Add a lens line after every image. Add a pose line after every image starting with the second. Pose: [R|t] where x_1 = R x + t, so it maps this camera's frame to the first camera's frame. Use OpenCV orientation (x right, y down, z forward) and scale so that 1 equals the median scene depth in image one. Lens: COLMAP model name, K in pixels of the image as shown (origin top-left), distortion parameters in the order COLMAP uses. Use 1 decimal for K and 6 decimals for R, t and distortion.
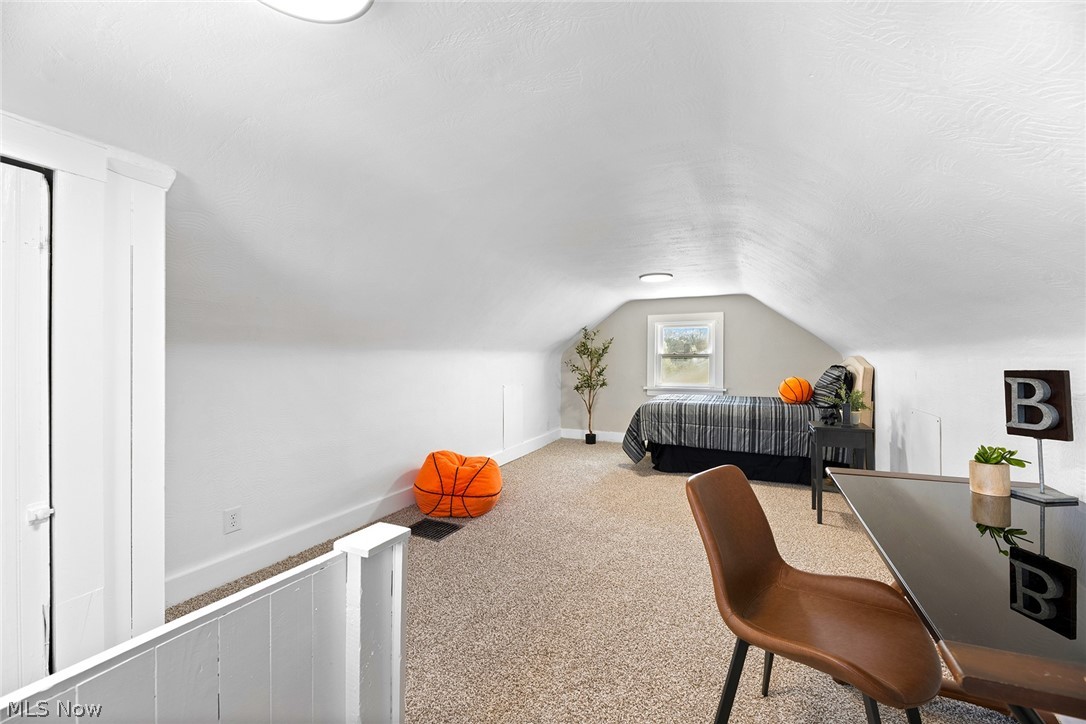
lens RADIAL K [[444.1, 0, 544.3], [0, 444.1, 363.1], [0, 0, 1]] dist [-0.002423, -0.000529]
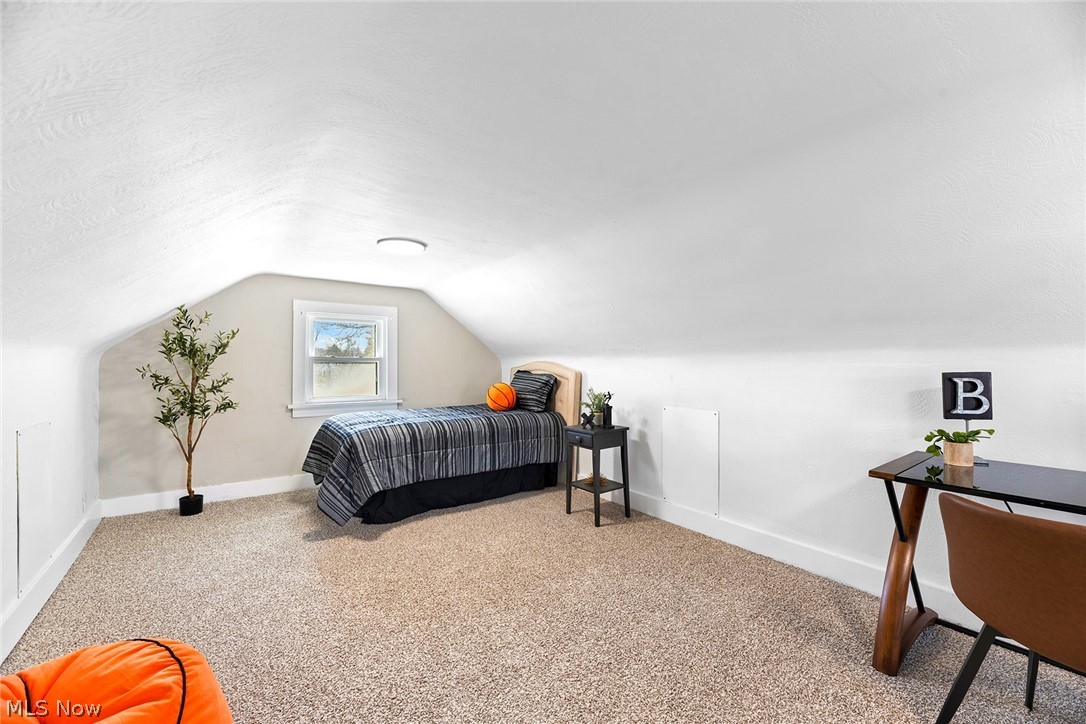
lens RADIAL K [[444.1, 0, 544.3], [0, 444.1, 363.1], [0, 0, 1]] dist [-0.002423, -0.000529]
pose [[0.476180, 0.003235, 0.879342, -0.247402], [0.006724, 0.999951, -0.007320, -0.003831], [-0.879322, 0.009398, 0.476135, 0.471709]]
